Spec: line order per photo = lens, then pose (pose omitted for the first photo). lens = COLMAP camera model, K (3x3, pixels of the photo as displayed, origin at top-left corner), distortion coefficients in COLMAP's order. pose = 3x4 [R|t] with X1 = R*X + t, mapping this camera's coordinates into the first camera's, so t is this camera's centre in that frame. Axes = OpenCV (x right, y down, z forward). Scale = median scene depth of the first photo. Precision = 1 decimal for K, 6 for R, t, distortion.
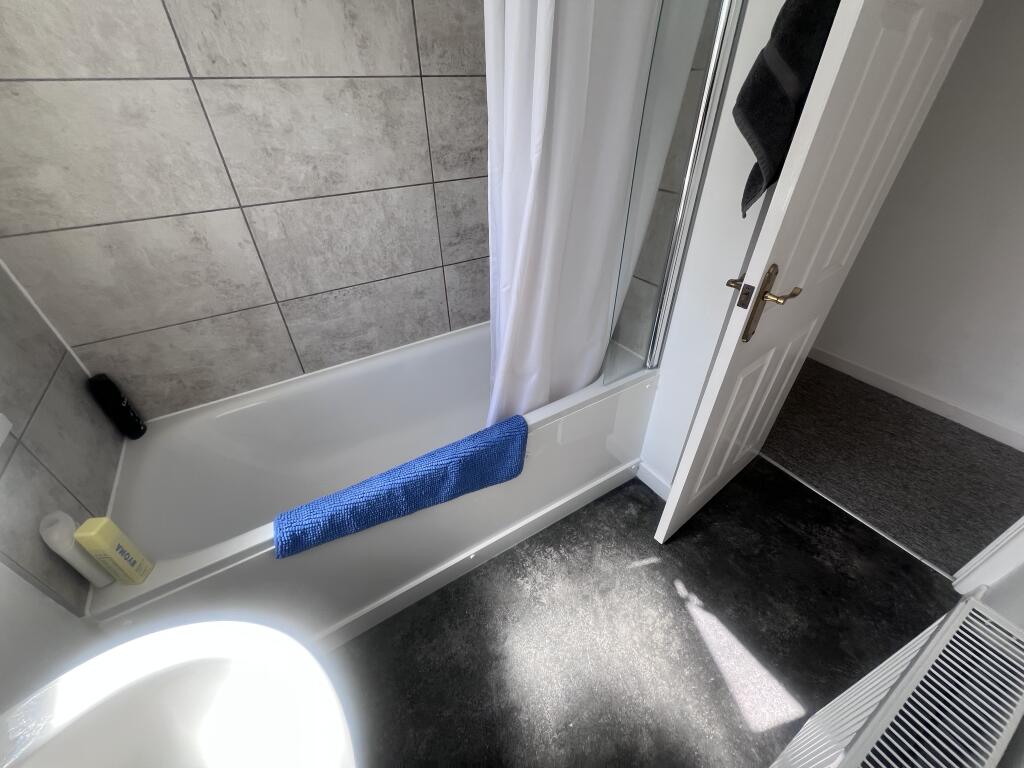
lens RADIAL K [[410.8, 0, 510.7], [0, 410.8, 381.4], [0, 0, 1]] dist [-0.002382, -0.000036]
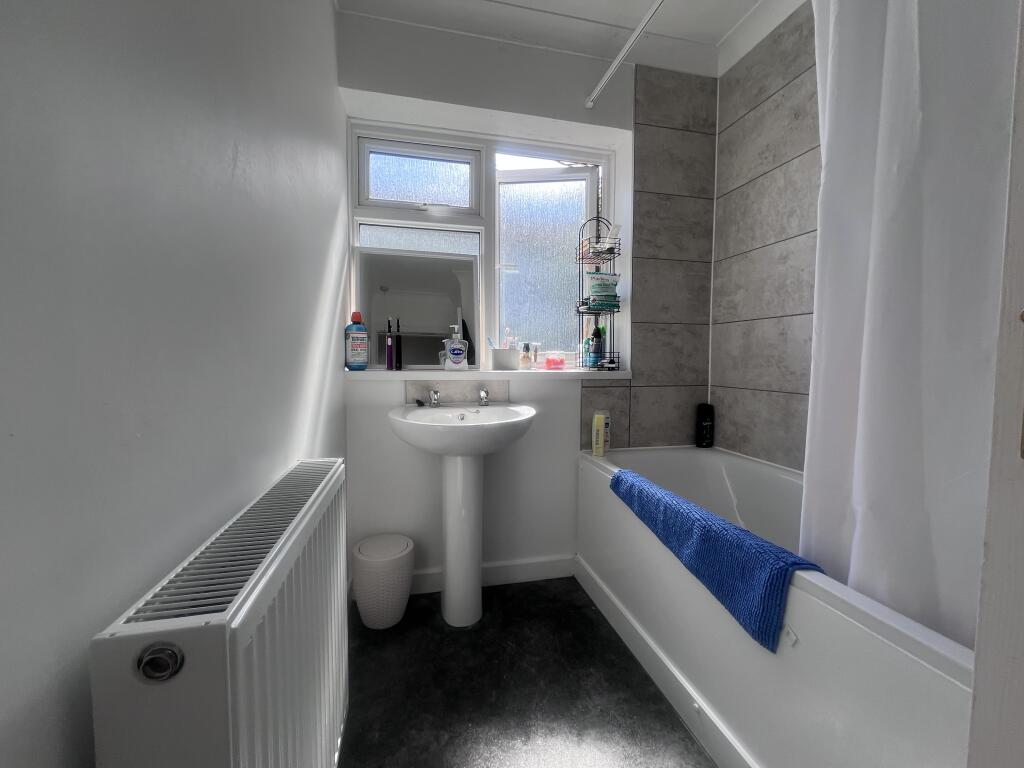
lens RADIAL K [[413.8, 0, 508.9], [0, 413.8, 379.7], [0, 0, 1]] dist [0.001271, 0.000096]
pose [[-0.310095, 0.060229, -0.948796, 0.818644], [-0.559440, 0.795352, 0.233330, -0.031624], [0.768680, 0.603149, -0.212940, 0.653044]]
